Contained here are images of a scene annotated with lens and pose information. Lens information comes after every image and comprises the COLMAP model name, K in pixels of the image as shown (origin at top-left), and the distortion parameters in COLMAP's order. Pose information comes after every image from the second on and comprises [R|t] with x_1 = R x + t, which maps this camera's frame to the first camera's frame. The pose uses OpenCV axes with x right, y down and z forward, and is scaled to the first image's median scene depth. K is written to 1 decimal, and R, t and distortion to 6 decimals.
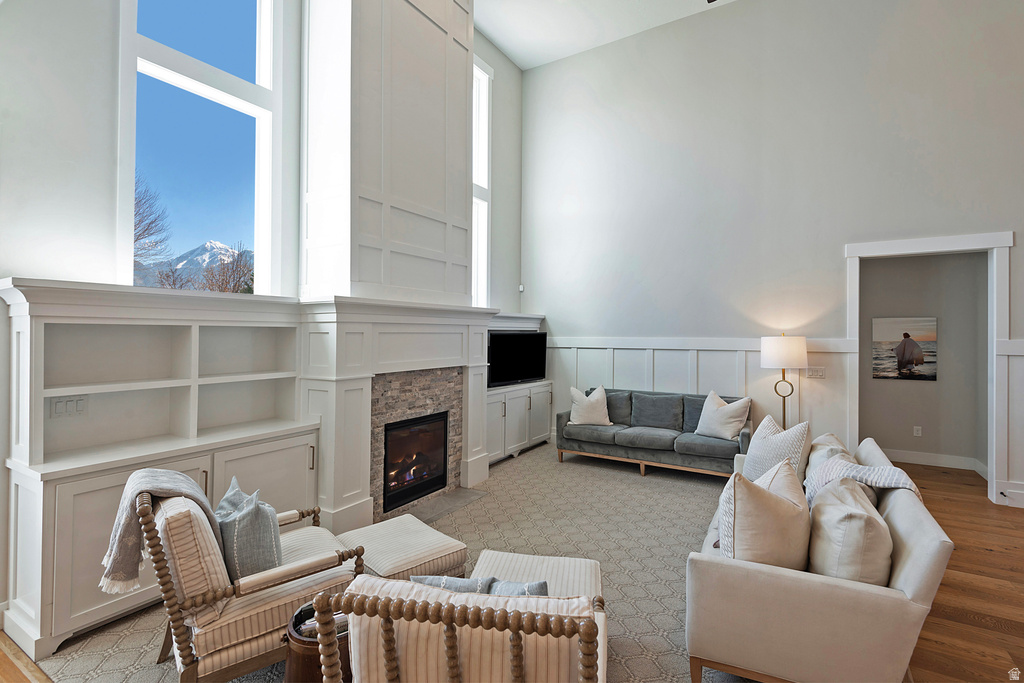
lens RADIAL K [[479.7, 0, 521.6], [0, 479.7, 343.4], [0, 0, 1]] dist [0.012804, -0.007731]
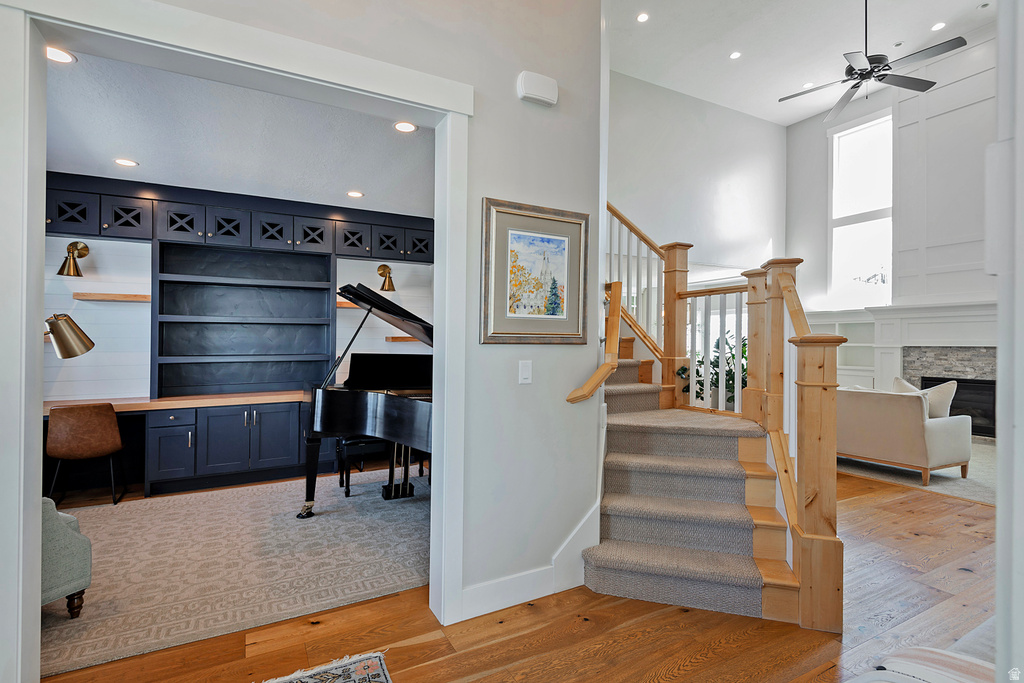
lens RADIAL K [[479.7, 0, 507.6], [0, 479.7, 342.4], [0, 0, 1]] dist [0.012804, -0.007731]
pose [[-0.525764, 0.007541, -0.850597, 1.642447], [-0.010980, 0.999817, 0.015651, 0.030886], [0.850560, 0.017568, -0.525585, 0.550826]]
